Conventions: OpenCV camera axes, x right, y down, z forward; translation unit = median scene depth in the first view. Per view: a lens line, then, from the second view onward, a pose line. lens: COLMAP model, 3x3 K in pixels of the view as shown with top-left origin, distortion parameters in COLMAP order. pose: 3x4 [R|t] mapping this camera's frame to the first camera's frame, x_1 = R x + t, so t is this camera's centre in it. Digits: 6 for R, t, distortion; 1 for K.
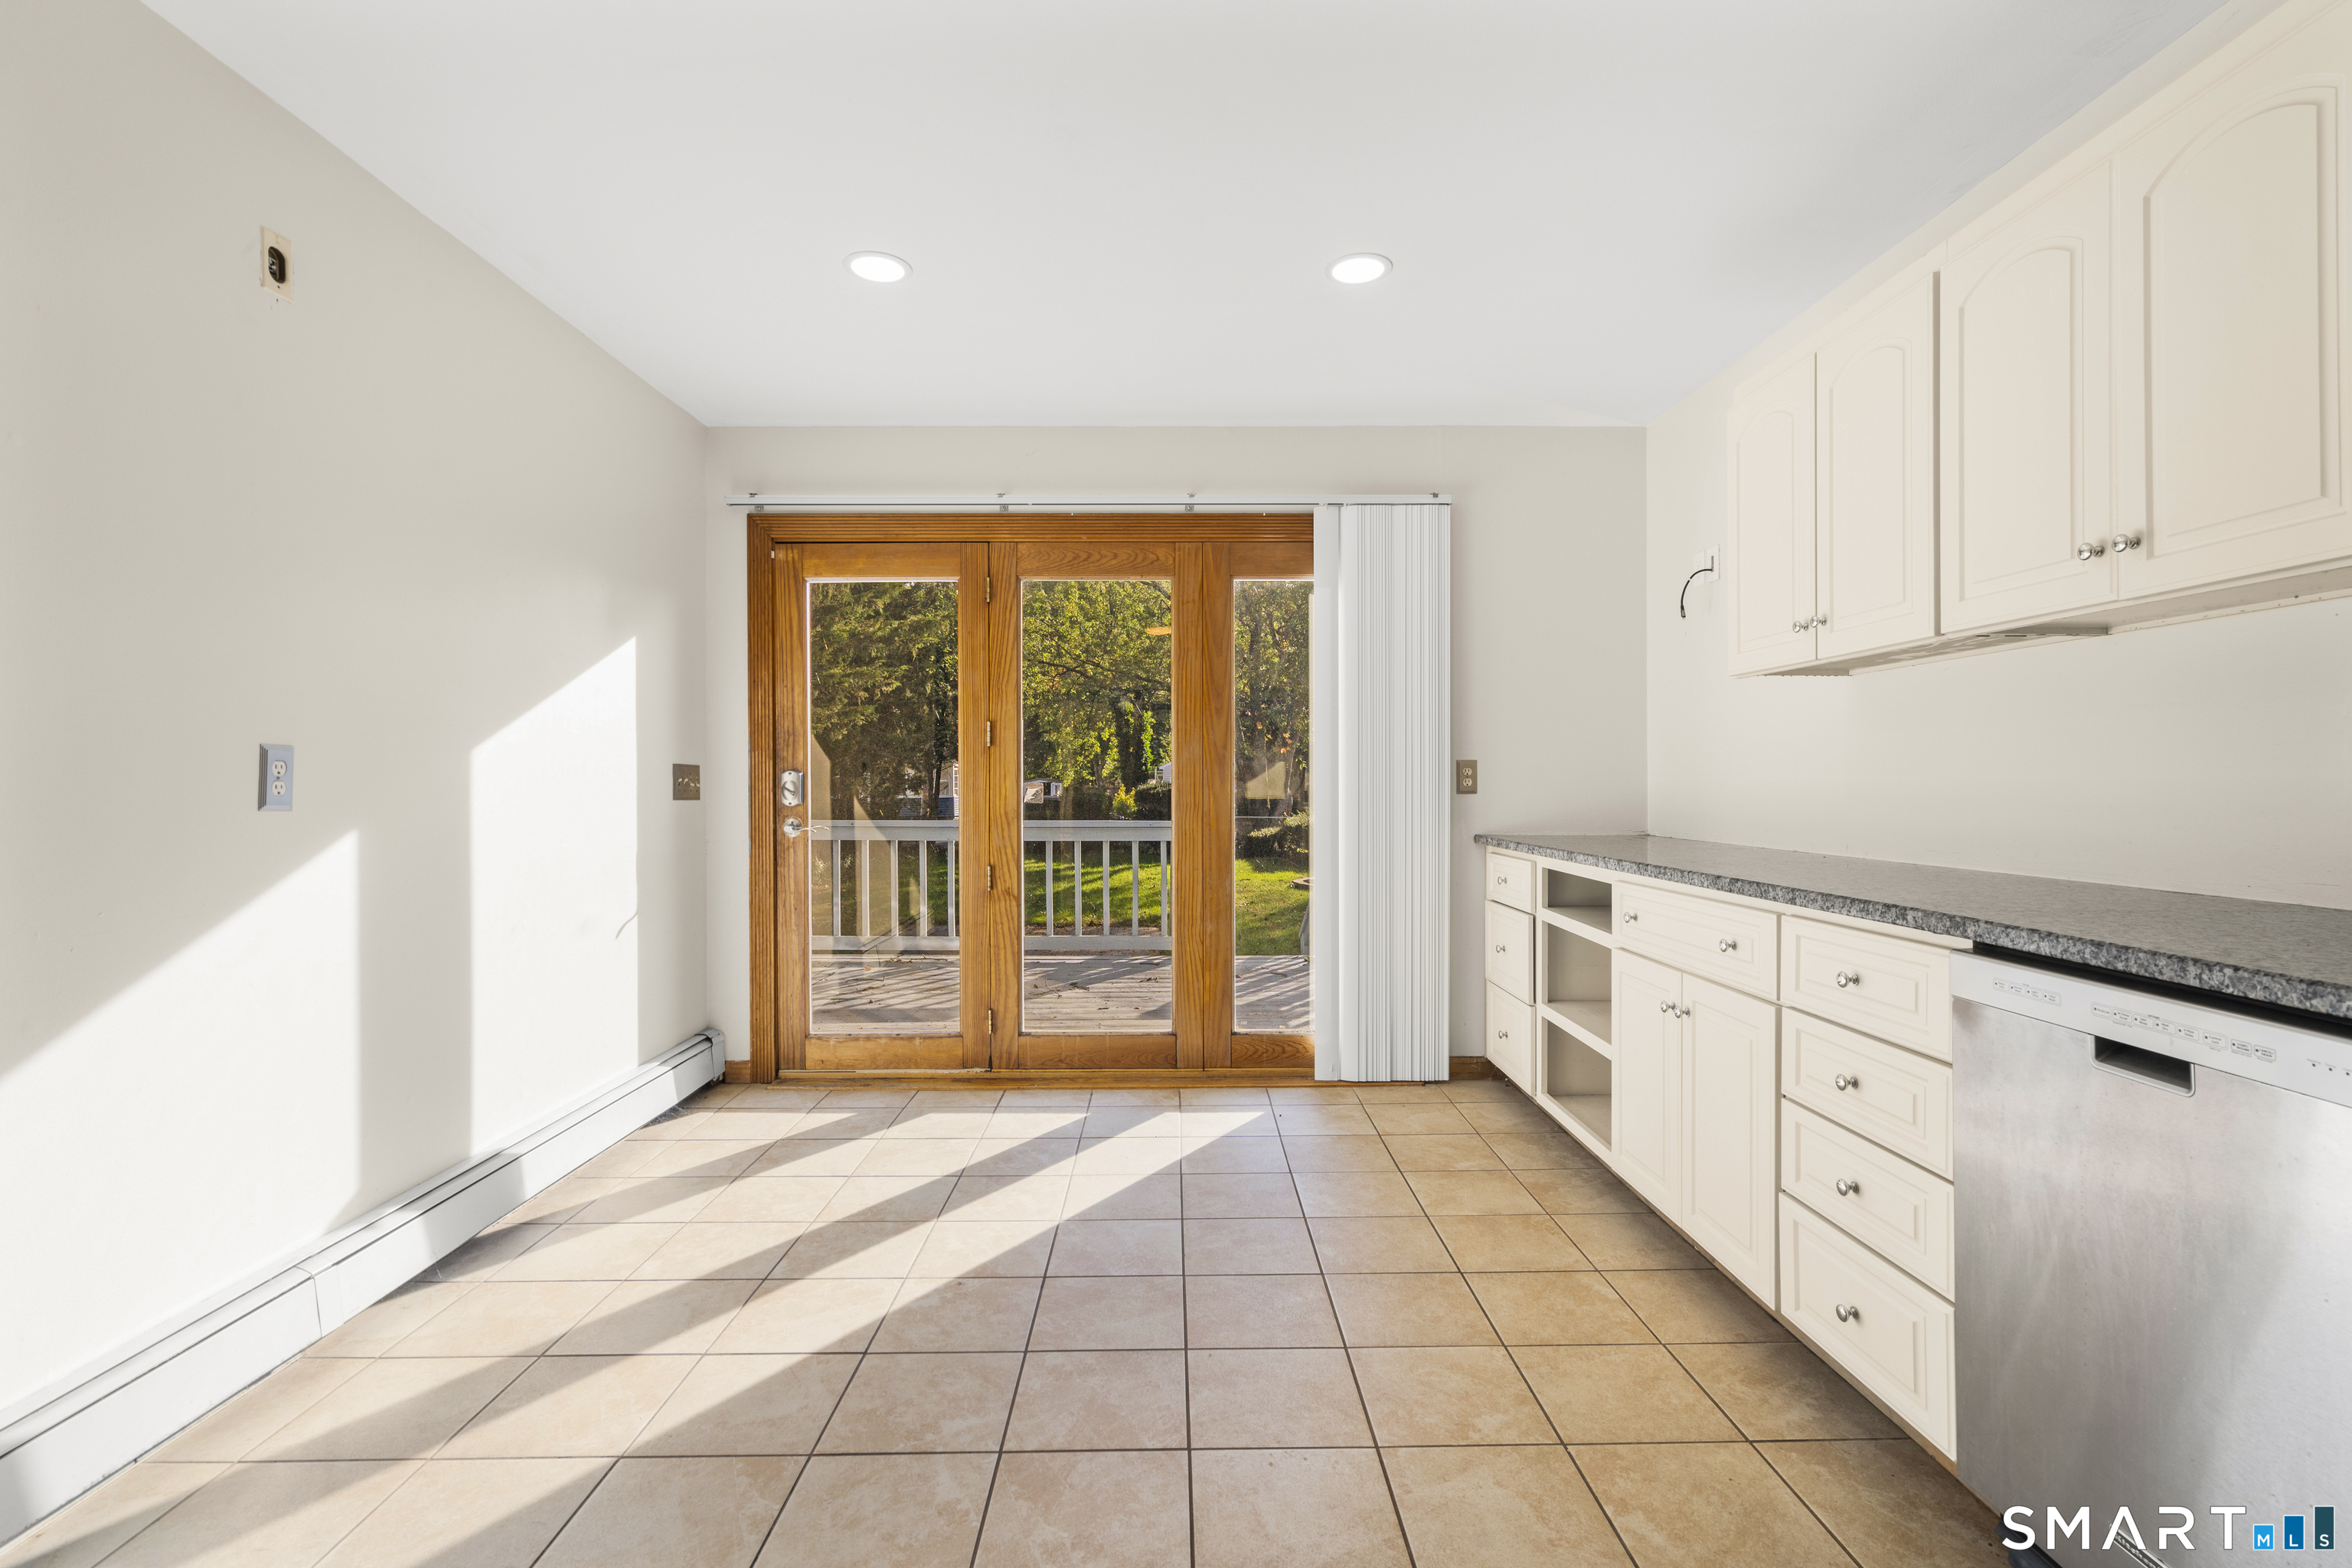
lens RADIAL K [[1064.9, 0, 1177.0], [0, 1064.9, 778.3], [0, 0, 1]] dist [-0.008823, 0.002990]
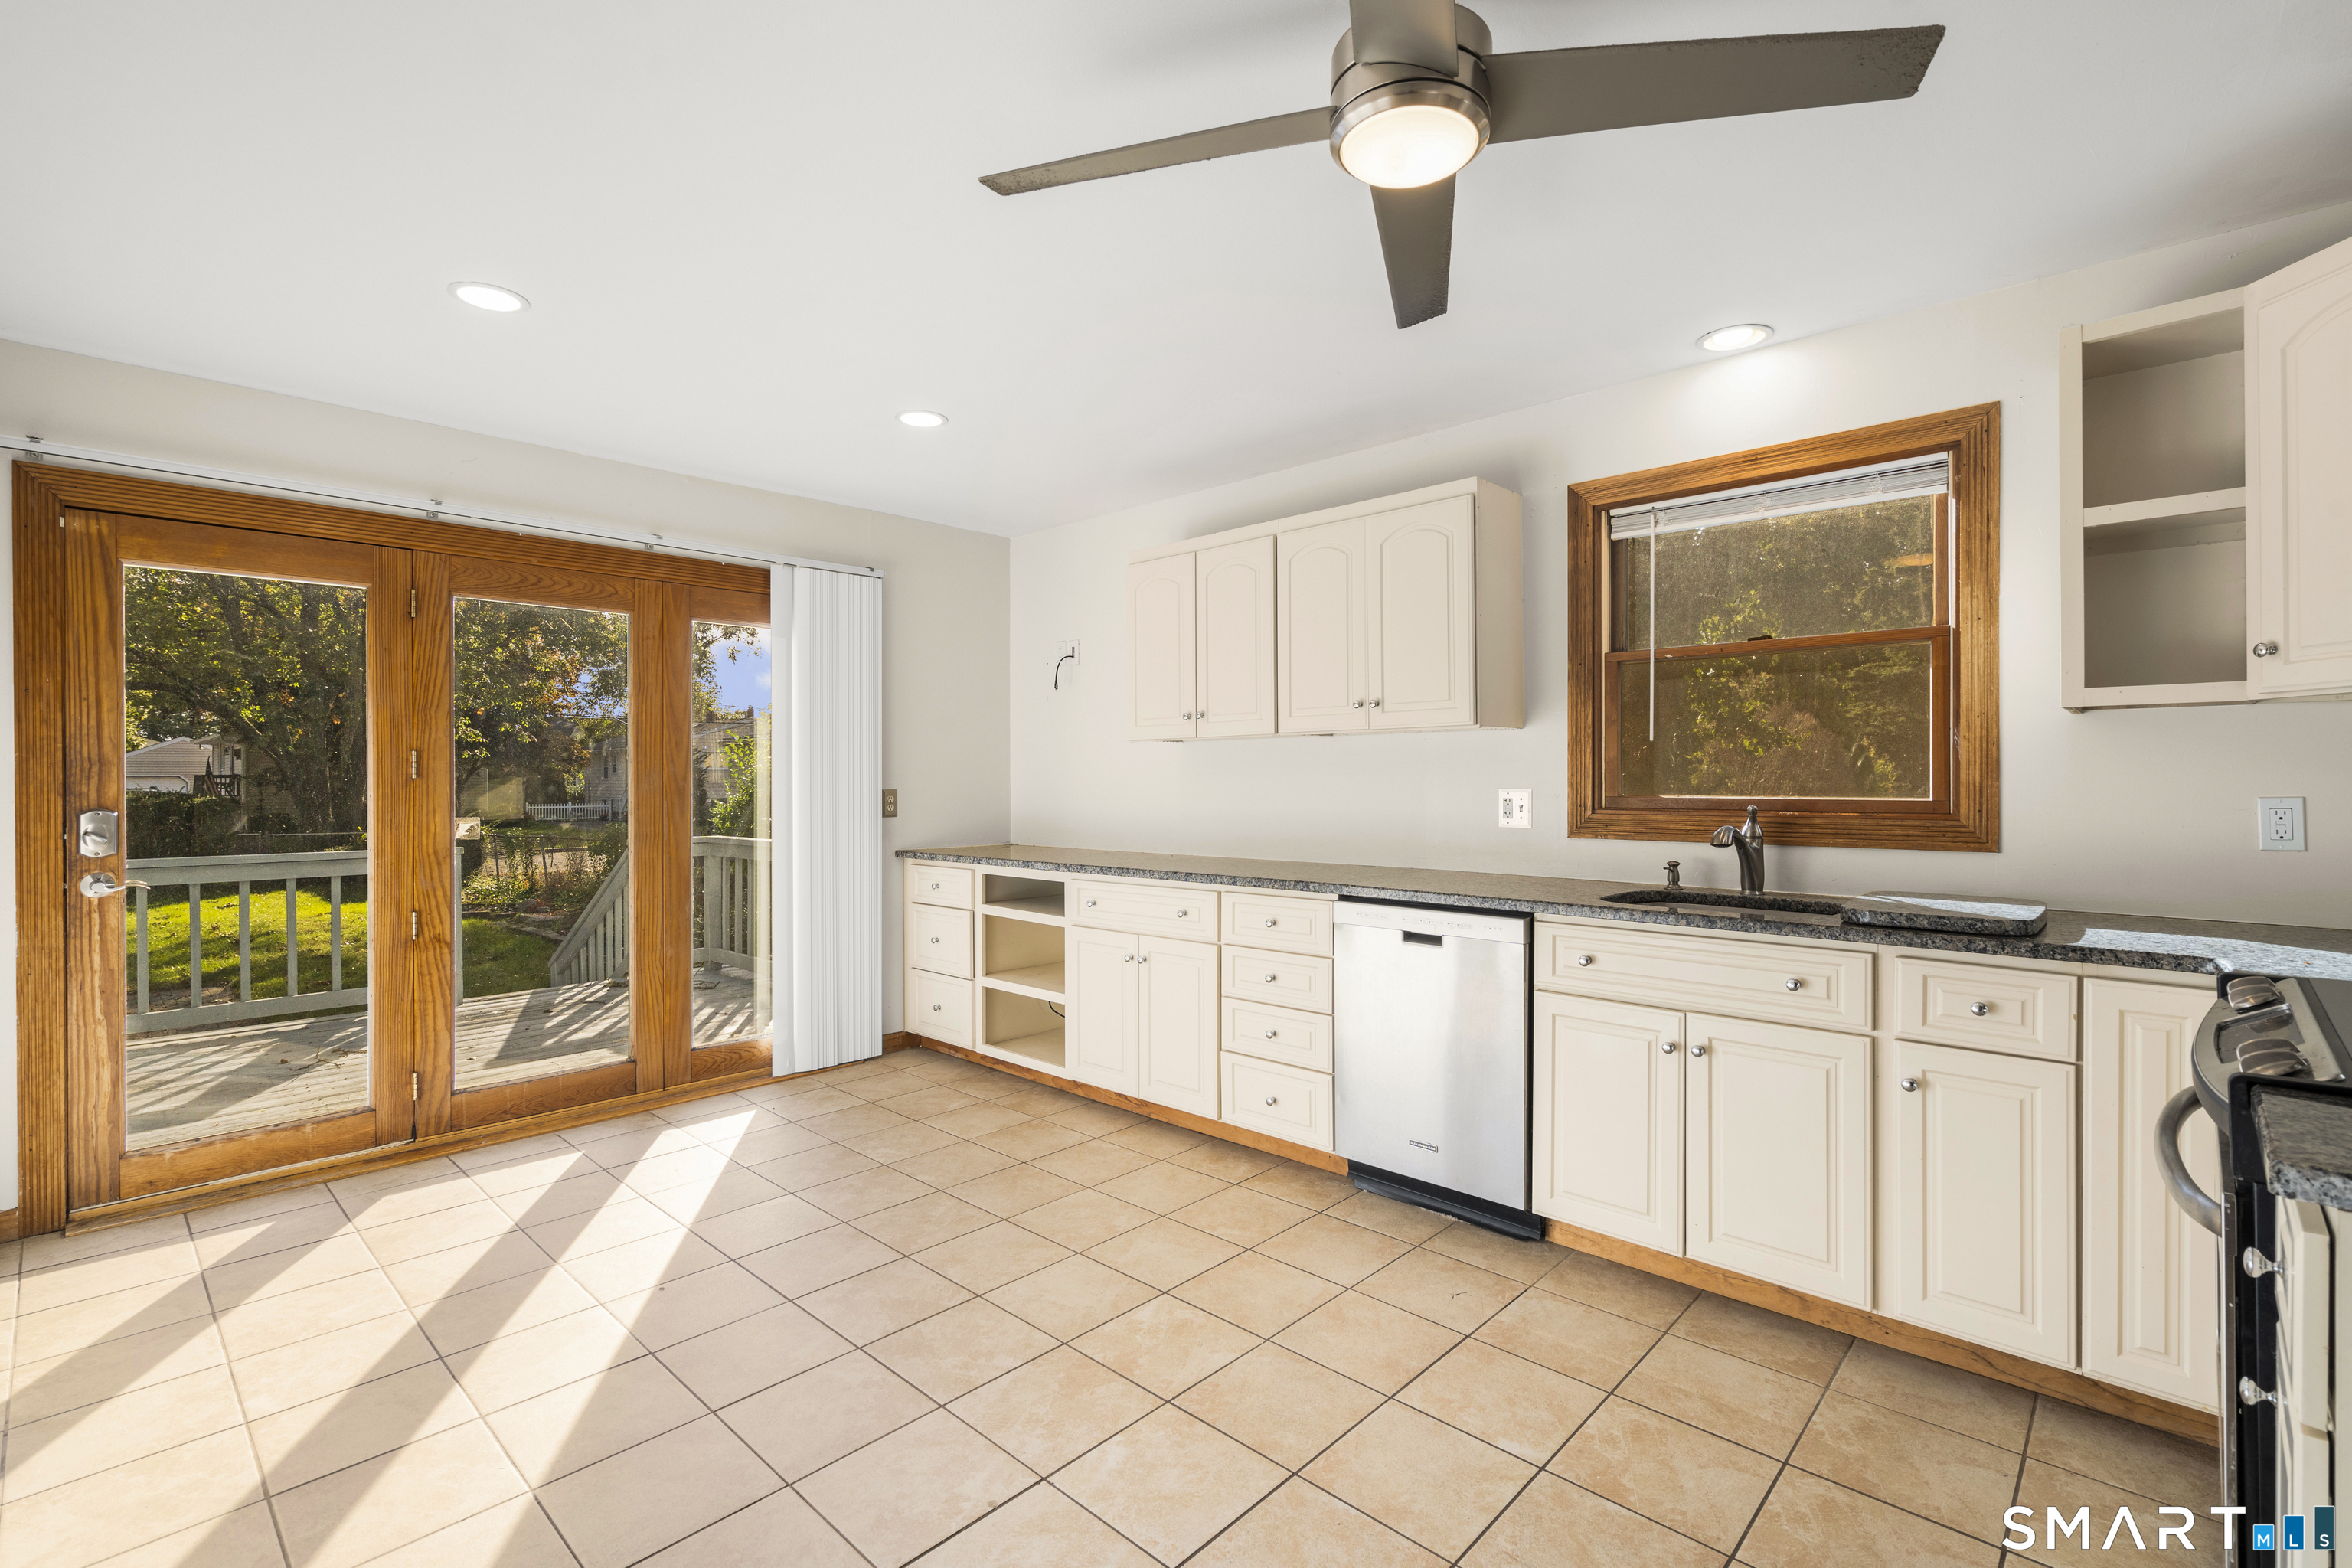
lens RADIAL K [[1064.9, 0, 1191.8], [0, 1064.9, 778.8], [0, 0, 1]] dist [-0.008823, 0.002990]
pose [[0.691256, -0.001115, 0.722609, -0.424511], [0.001657, 0.999999, -0.000043, -0.033014], [-0.722608, 0.001227, 0.691257, -0.101482]]
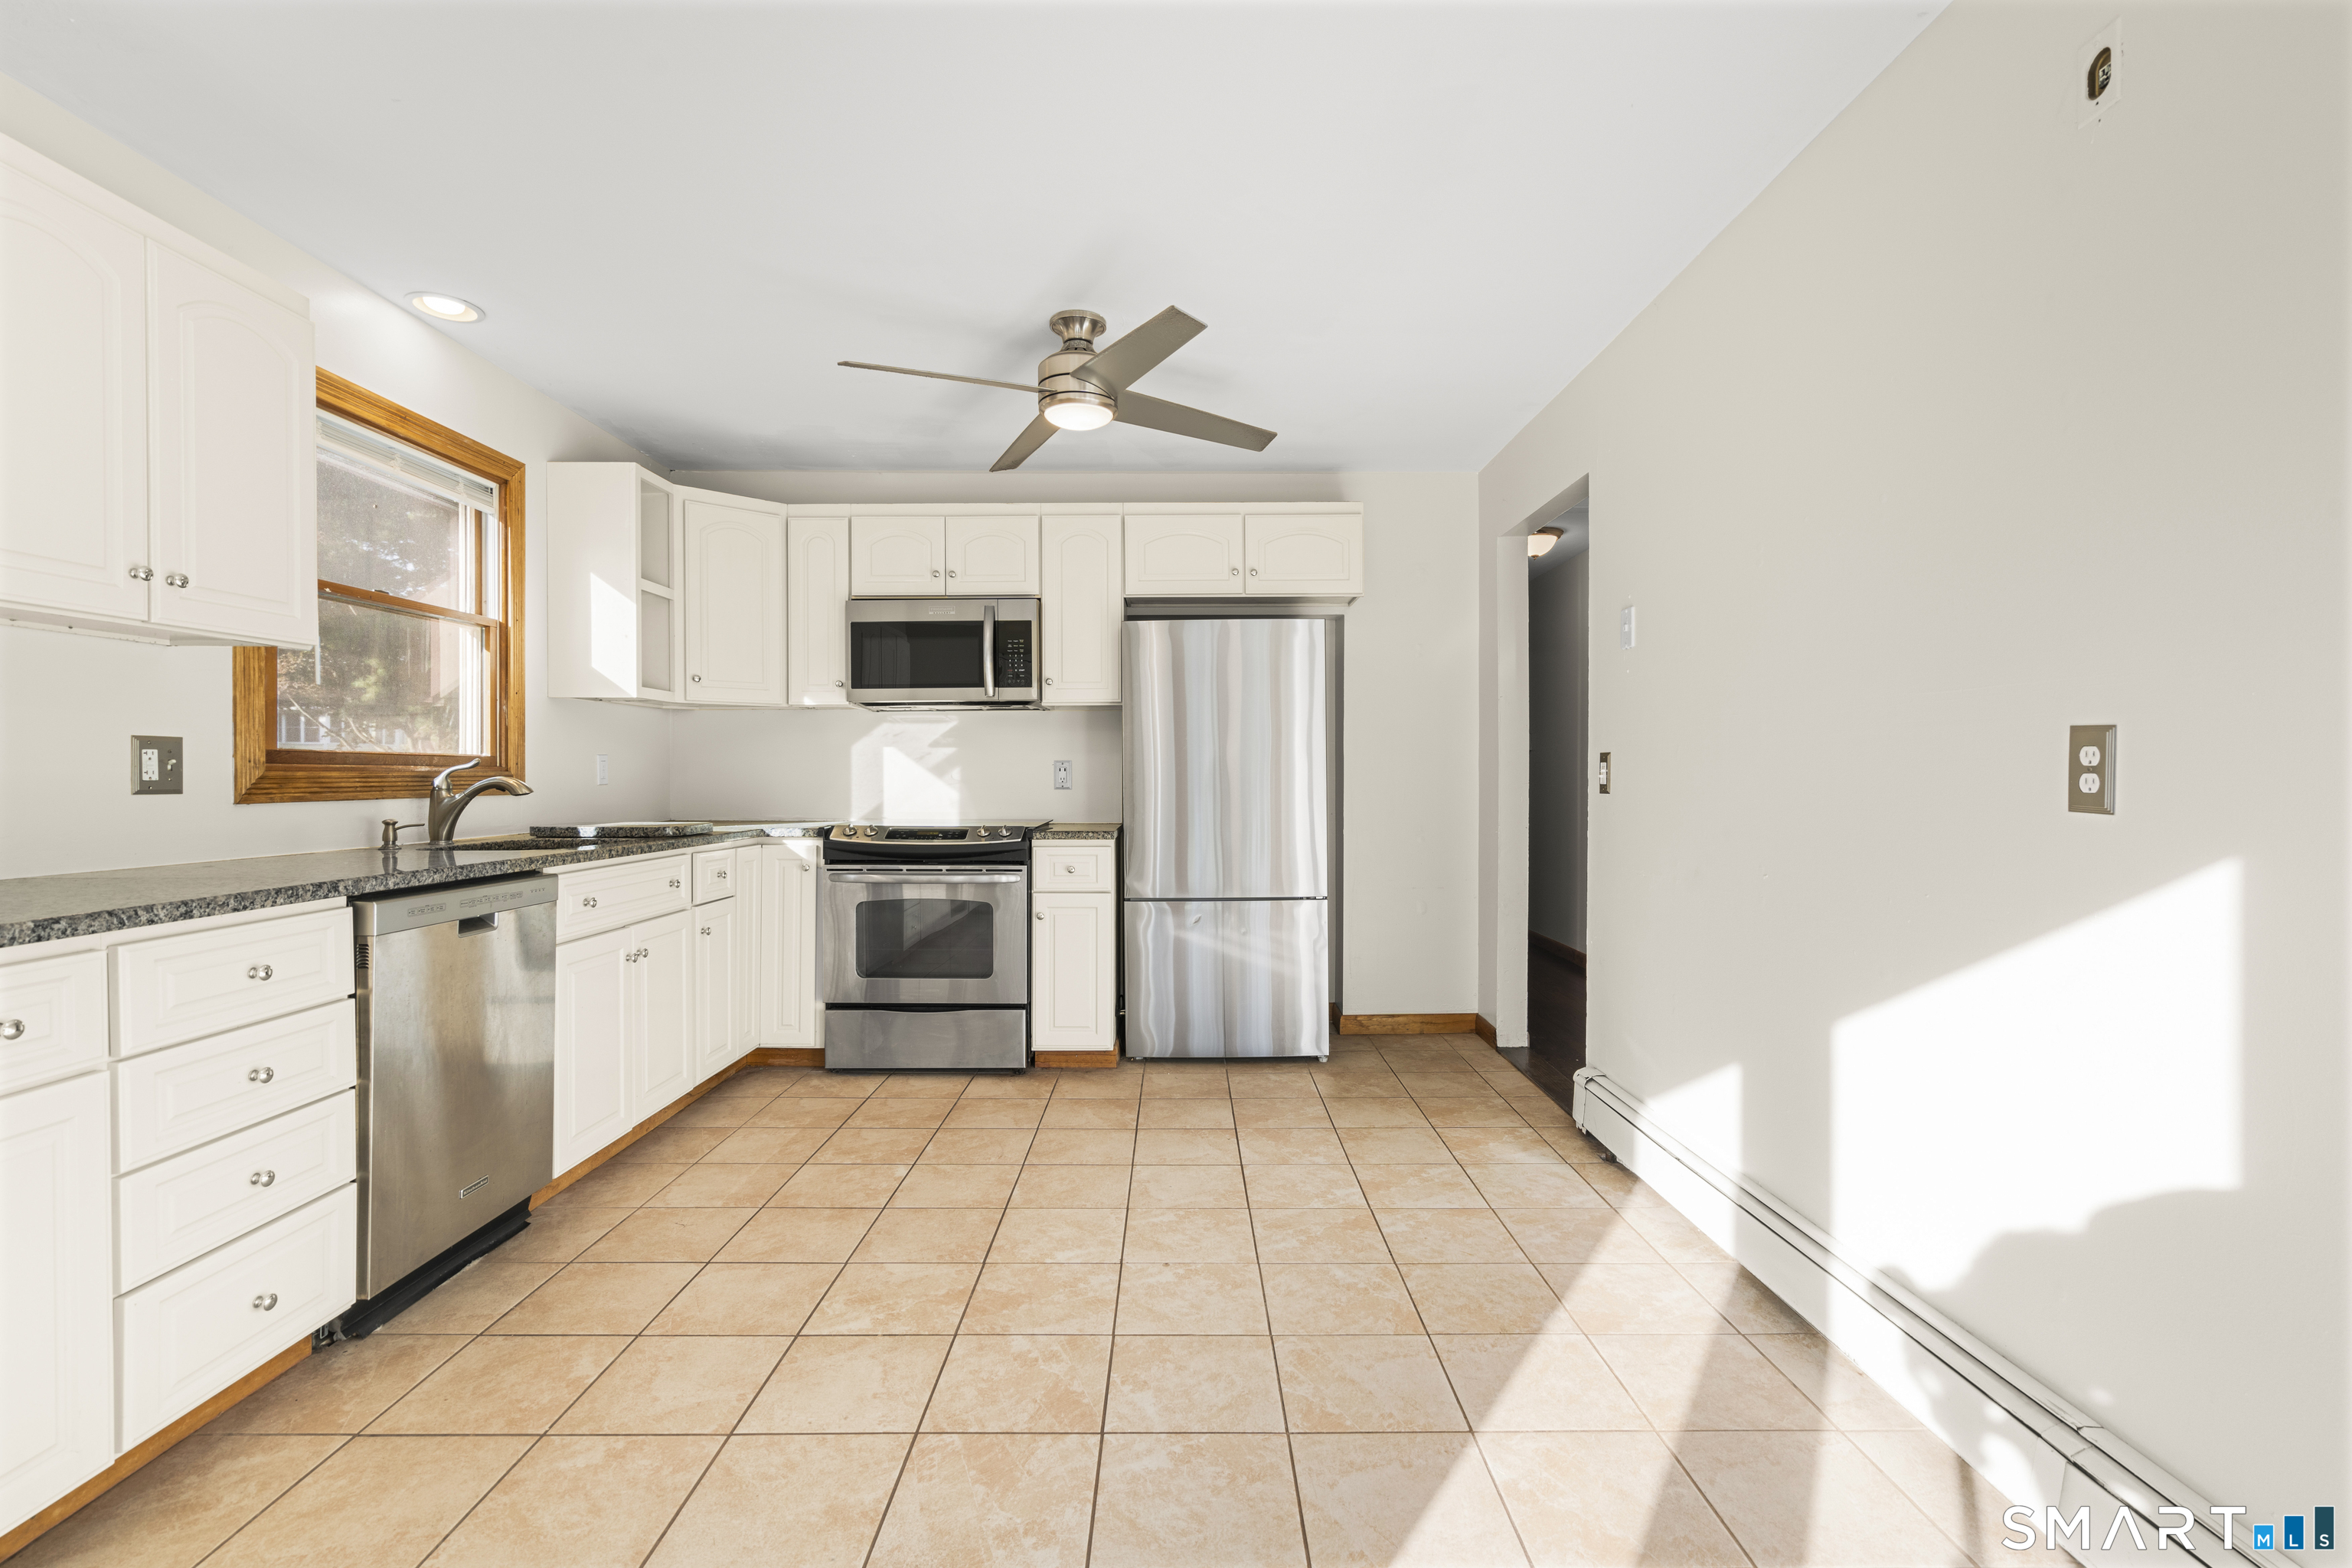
lens RADIAL K [[1064.9, 0, 1177.0], [0, 1064.9, 780.1], [0, 0, 1]] dist [-0.008823, 0.002990]
pose [[-0.999968, 0.000045, 0.007984, -0.126384], [0.000083, 0.999988, 0.004818, 0.001301], [-0.007984, 0.004819, -0.999957, 1.035169]]
